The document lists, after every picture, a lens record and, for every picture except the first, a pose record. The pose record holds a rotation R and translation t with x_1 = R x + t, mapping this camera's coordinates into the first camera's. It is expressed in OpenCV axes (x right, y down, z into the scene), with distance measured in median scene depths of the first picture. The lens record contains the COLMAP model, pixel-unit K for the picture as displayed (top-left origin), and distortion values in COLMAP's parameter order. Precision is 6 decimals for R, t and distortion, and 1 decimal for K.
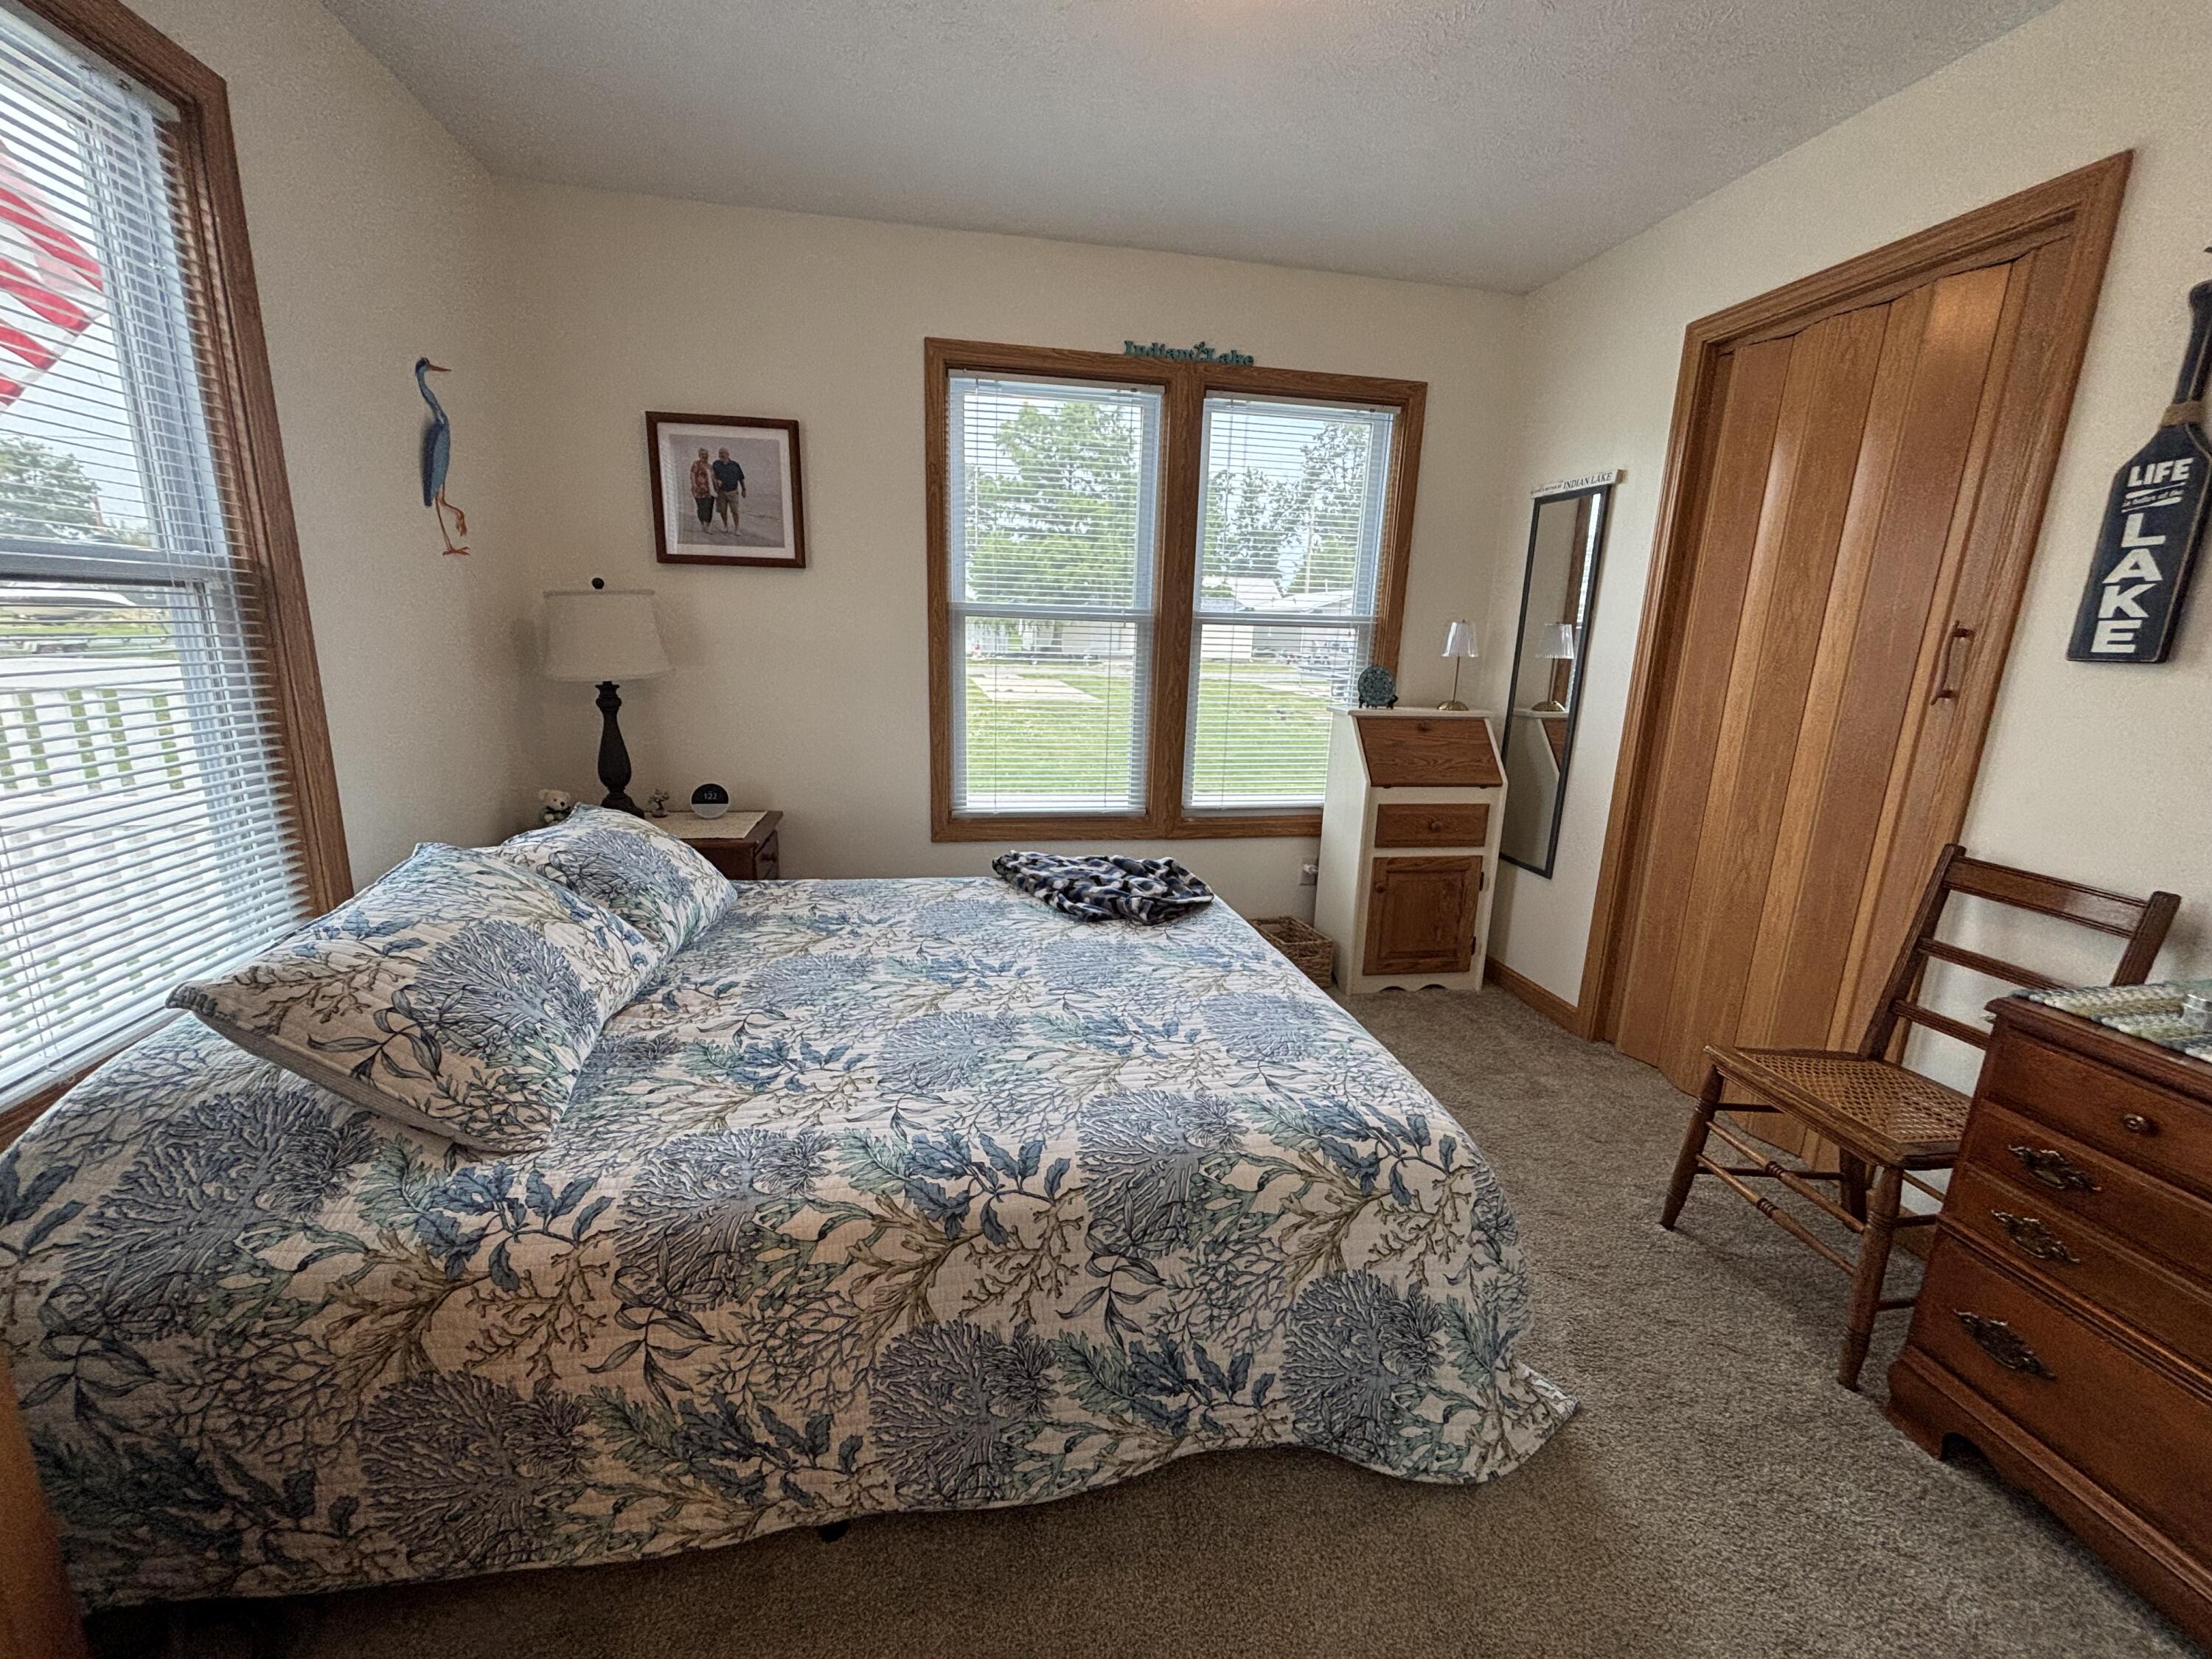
lens RADIAL K [[890.0, 0, 1107.9], [0, 890.0, 837.2], [0, 0, 1]] dist [-0.001441, 0.001303]
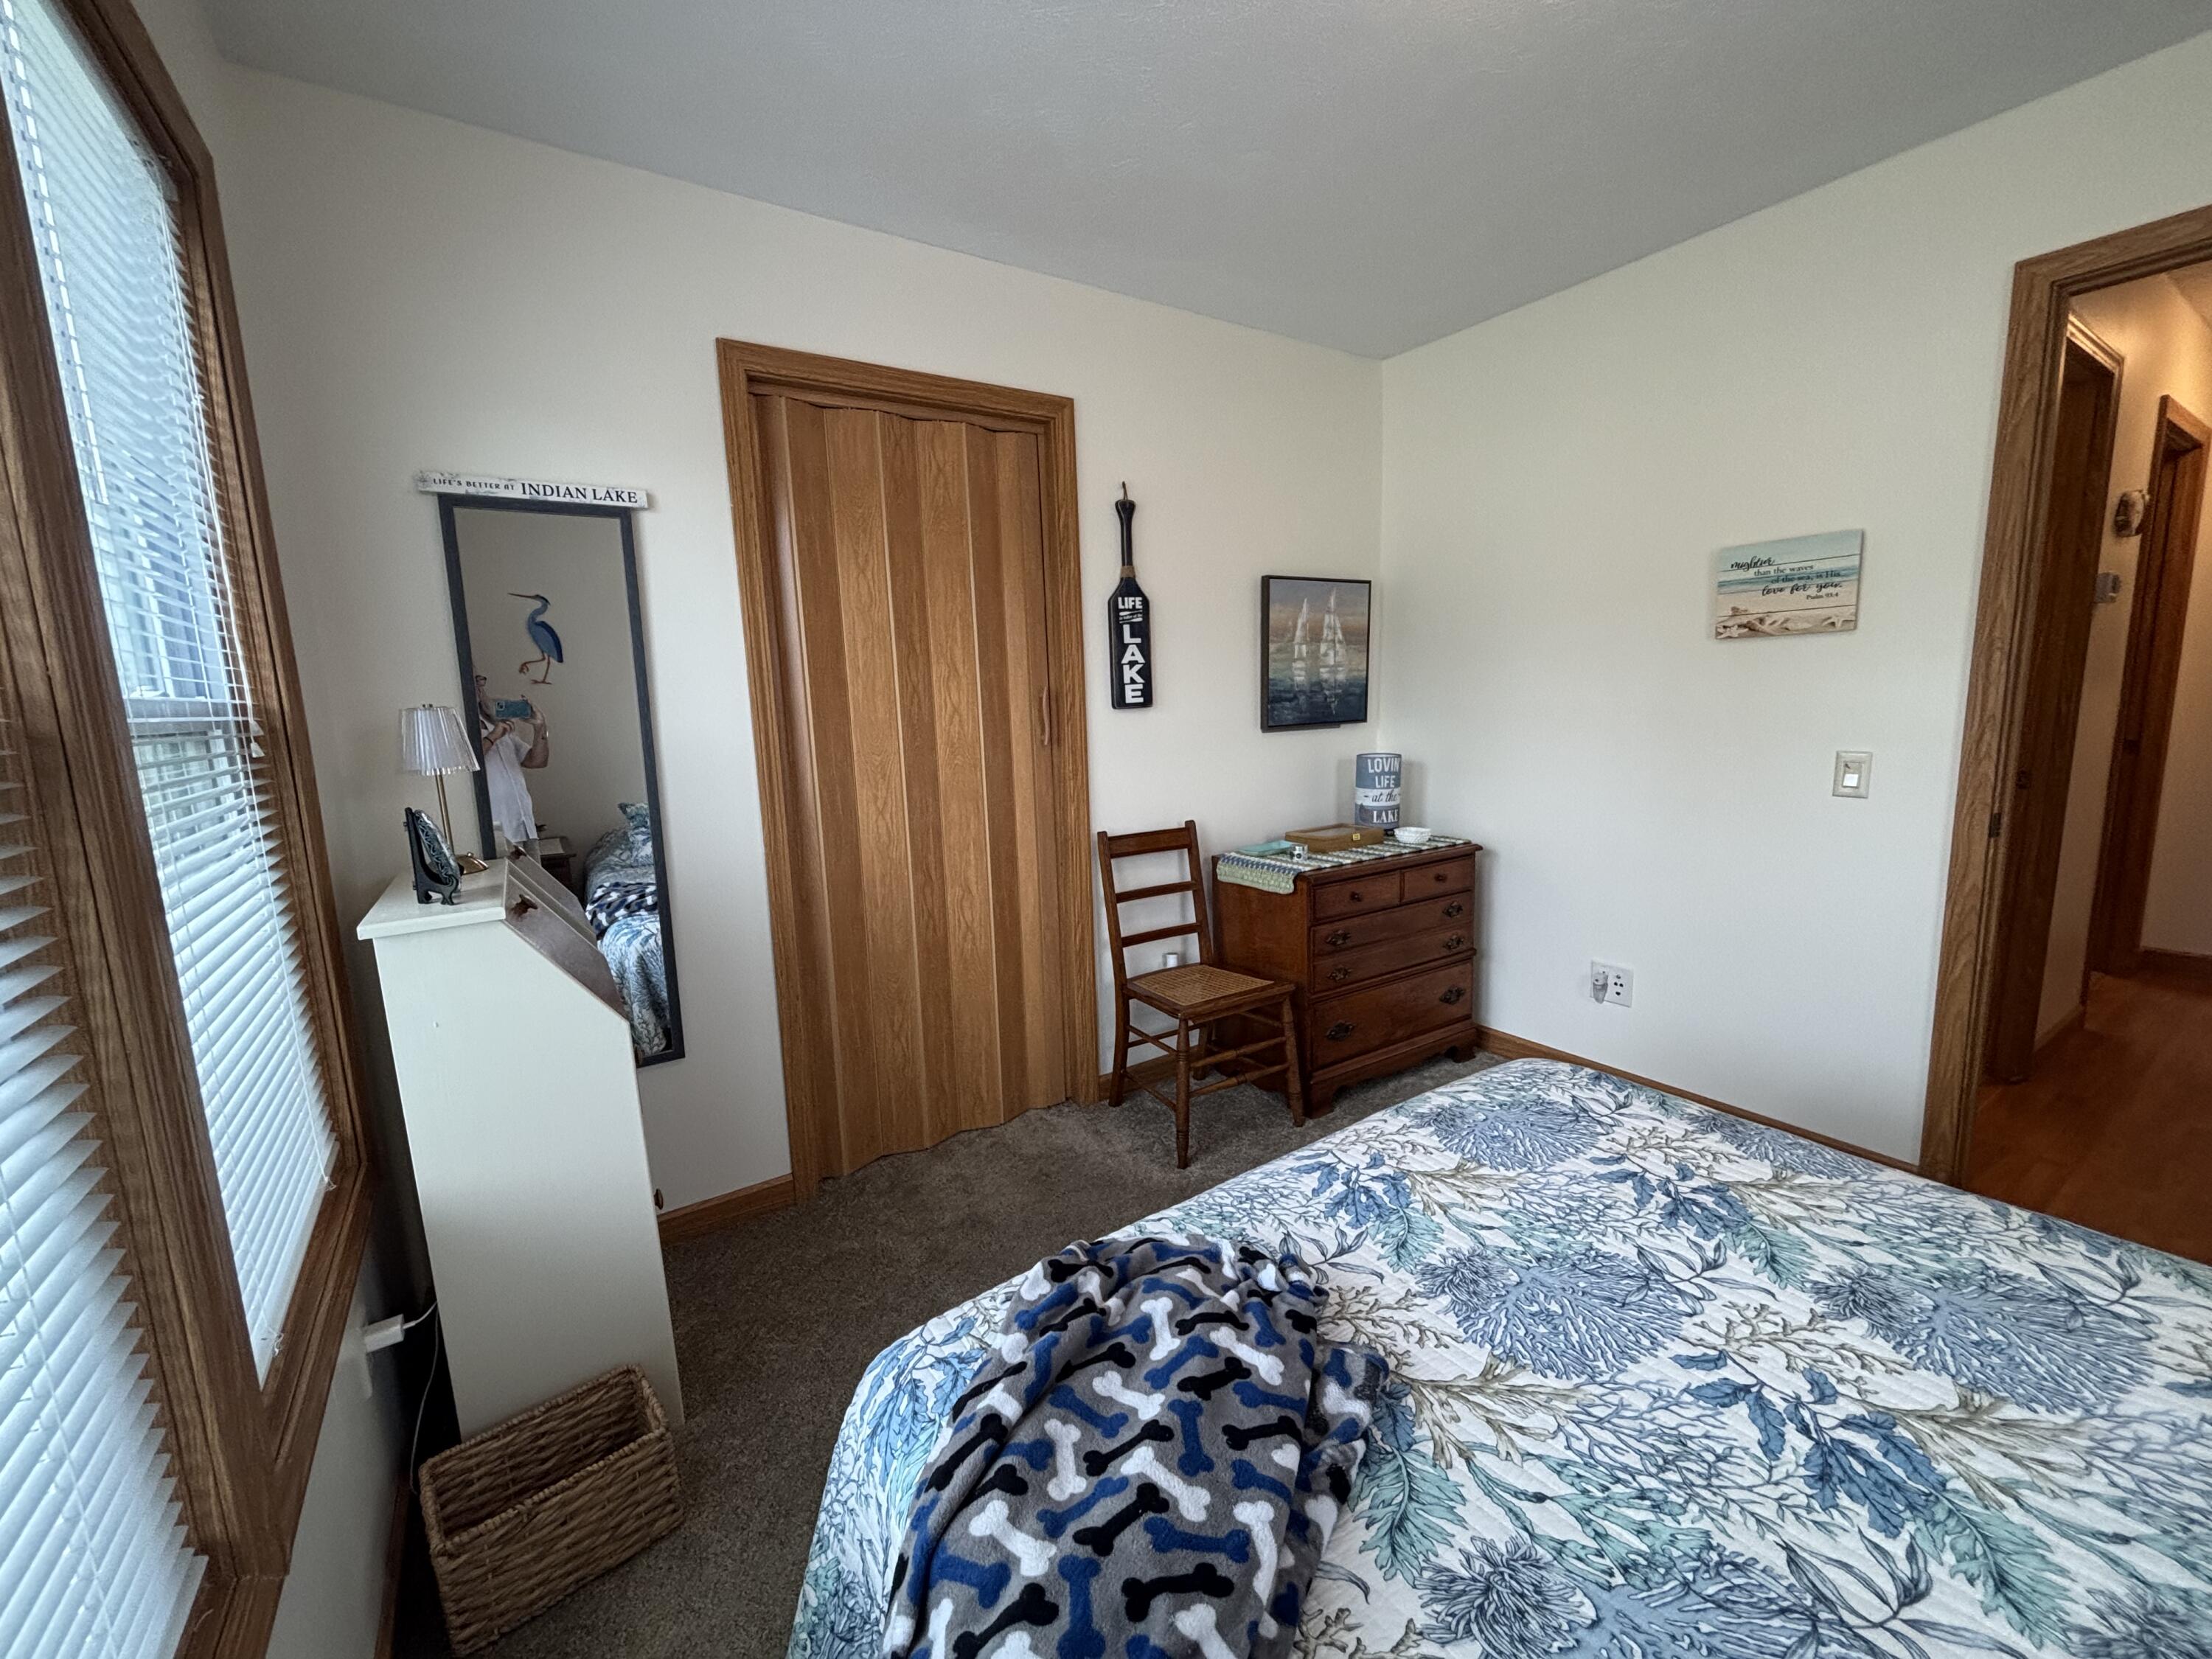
lens RADIAL K [[890.0, 0, 1107.8], [0, 890.0, 840.0], [0, 0, 1]] dist [-0.001441, 0.001303]
pose [[-0.399571, -0.169296, 0.900934, -0.440195], [0.231402, 0.932344, 0.277827, -0.426693], [-0.887015, 0.319490, -0.333362, 1.614131]]
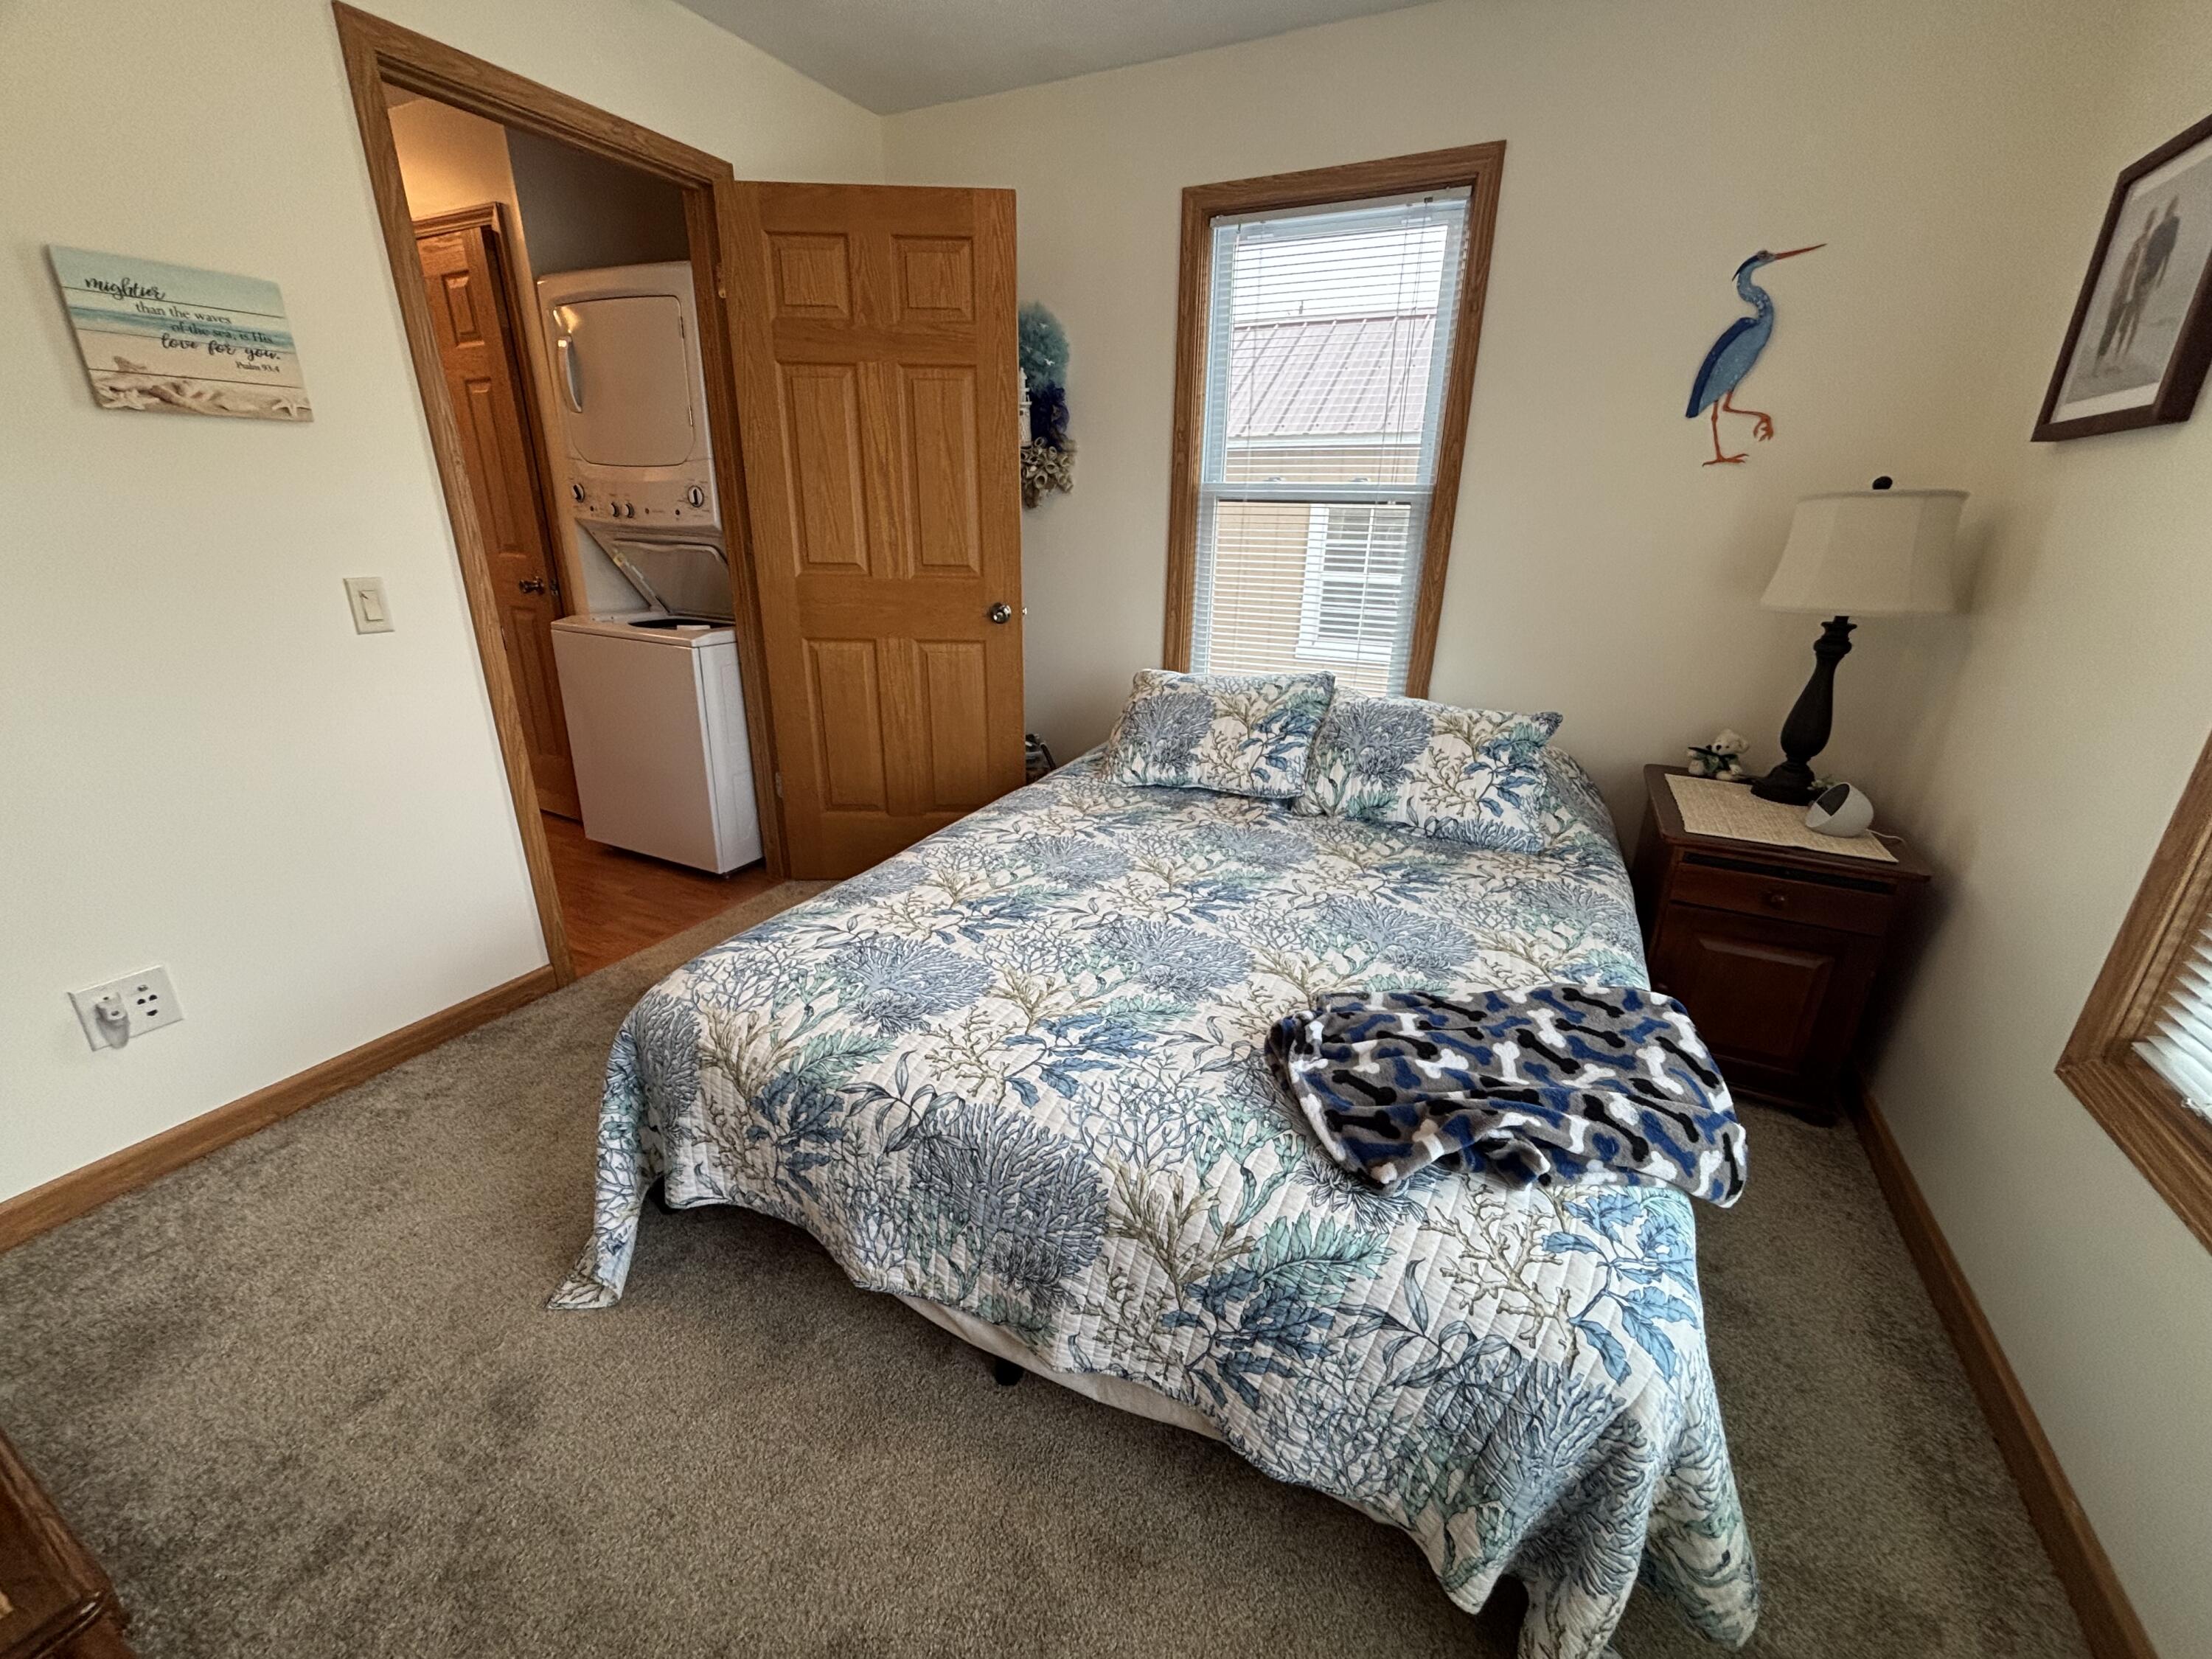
lens RADIAL K [[890.0, 0, 1101.6], [0, 890.0, 840.4], [0, 0, 1]] dist [-0.001441, 0.001303]
pose [[-0.604513, 0.243628, -0.758426, 0.703710], [-0.216982, 0.865724, 0.451044, -0.346253], [0.766474, 0.437227, -0.470478, 1.532267]]
